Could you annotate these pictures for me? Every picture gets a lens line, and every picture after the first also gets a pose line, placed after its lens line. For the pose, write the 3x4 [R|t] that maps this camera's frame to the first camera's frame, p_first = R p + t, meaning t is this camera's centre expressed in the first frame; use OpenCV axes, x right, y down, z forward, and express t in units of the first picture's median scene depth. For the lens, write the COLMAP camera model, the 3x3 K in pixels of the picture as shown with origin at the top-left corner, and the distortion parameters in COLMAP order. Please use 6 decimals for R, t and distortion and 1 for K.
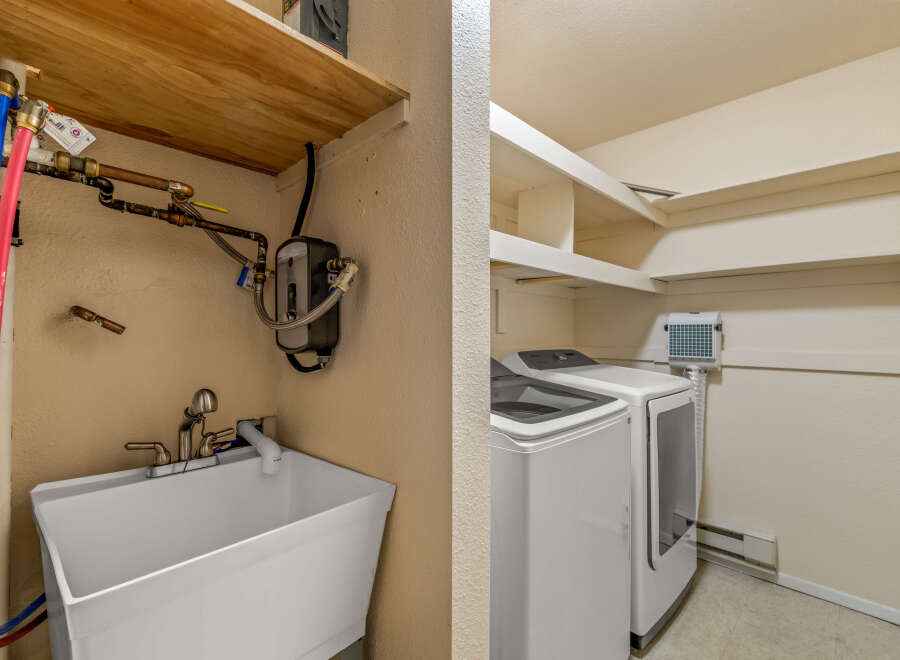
lens RADIAL K [[425.3, 0, 448.0], [0, 425.3, 331.6], [0, 0, 1]] dist [-0.001112, 0.000149]
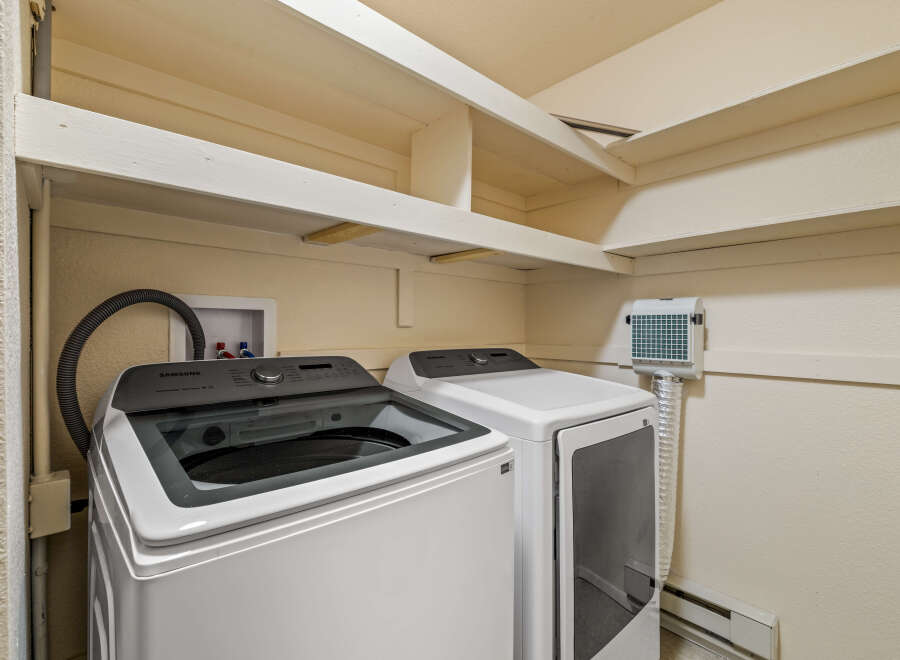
lens RADIAL K [[427.5, 0, 446.6], [0, 427.5, 329.7], [0, 0, 1]] dist [-0.000374, 0.001262]
pose [[0.998316, 0.000525, -0.058010, 0.253797], [-0.000123, 0.999976, 0.006928, 0.003441], [0.058013, -0.006909, 0.998292, 0.254655]]
